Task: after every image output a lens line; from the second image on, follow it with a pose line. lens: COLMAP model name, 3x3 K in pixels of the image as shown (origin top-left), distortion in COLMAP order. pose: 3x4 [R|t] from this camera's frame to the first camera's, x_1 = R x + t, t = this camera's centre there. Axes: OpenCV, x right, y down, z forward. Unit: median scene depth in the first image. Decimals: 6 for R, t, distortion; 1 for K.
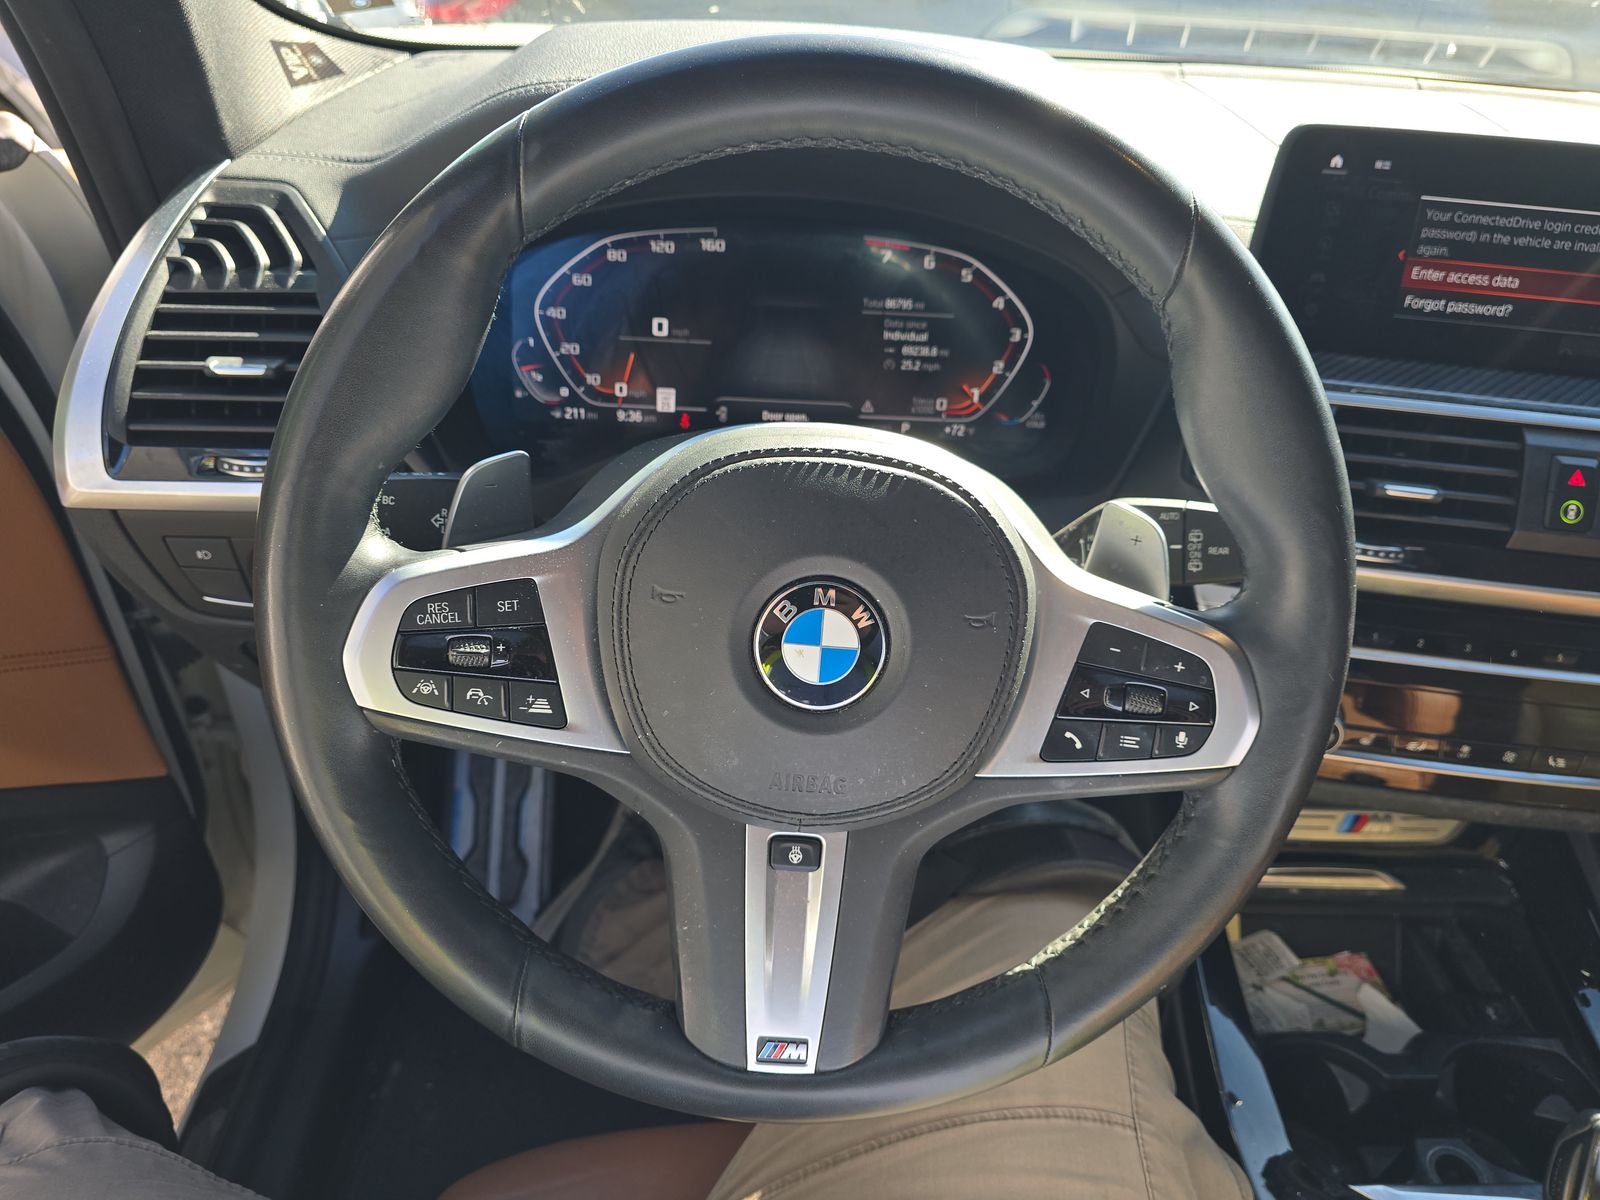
lens RADIAL K [[1084.6, 0, 800.8], [0, 1084.6, 593.5], [0, 0, 1]] dist [0.044620, -0.047315]
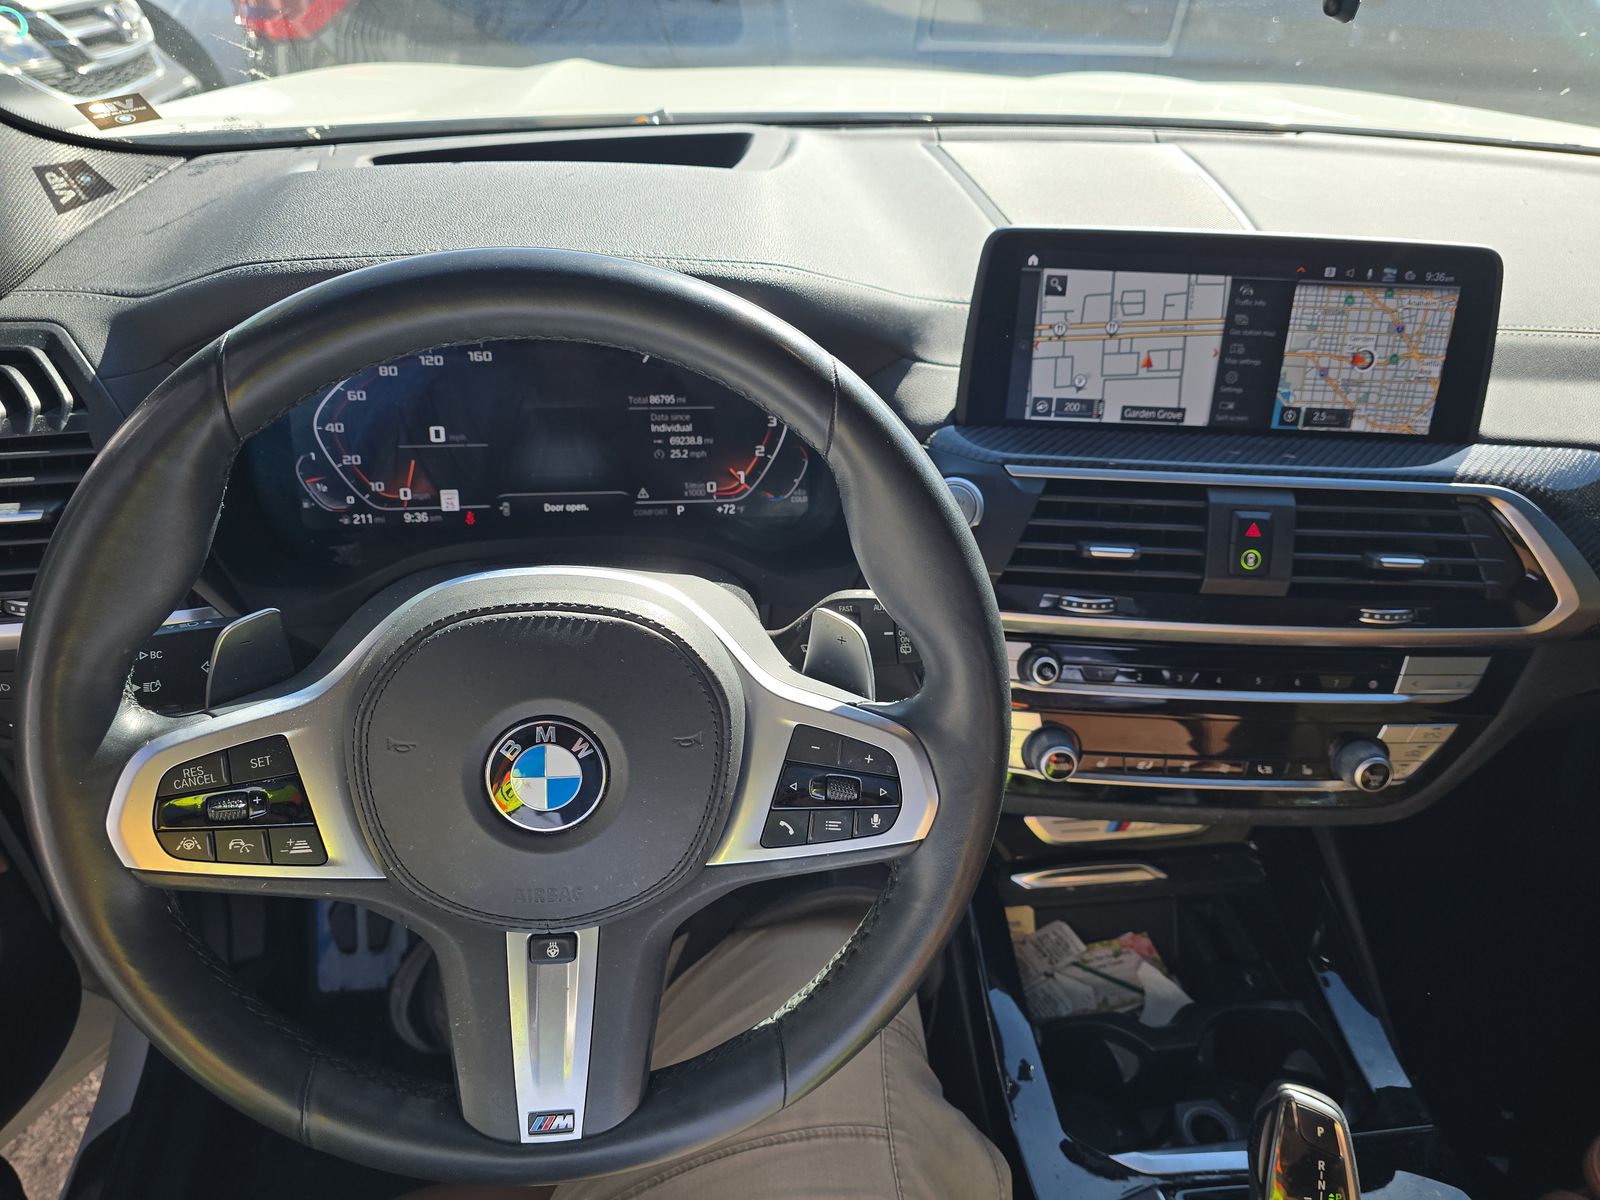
lens RADIAL K [[1084.6, 0, 796.5], [0, 1084.6, 595.6], [0, 0, 1]] dist [0.044620, -0.047315]
pose [[0.994311, -0.073338, 0.077252, 0.133855], [0.070925, 0.996918, 0.033543, -0.104766], [-0.079473, -0.027873, 0.996447, -0.099593]]
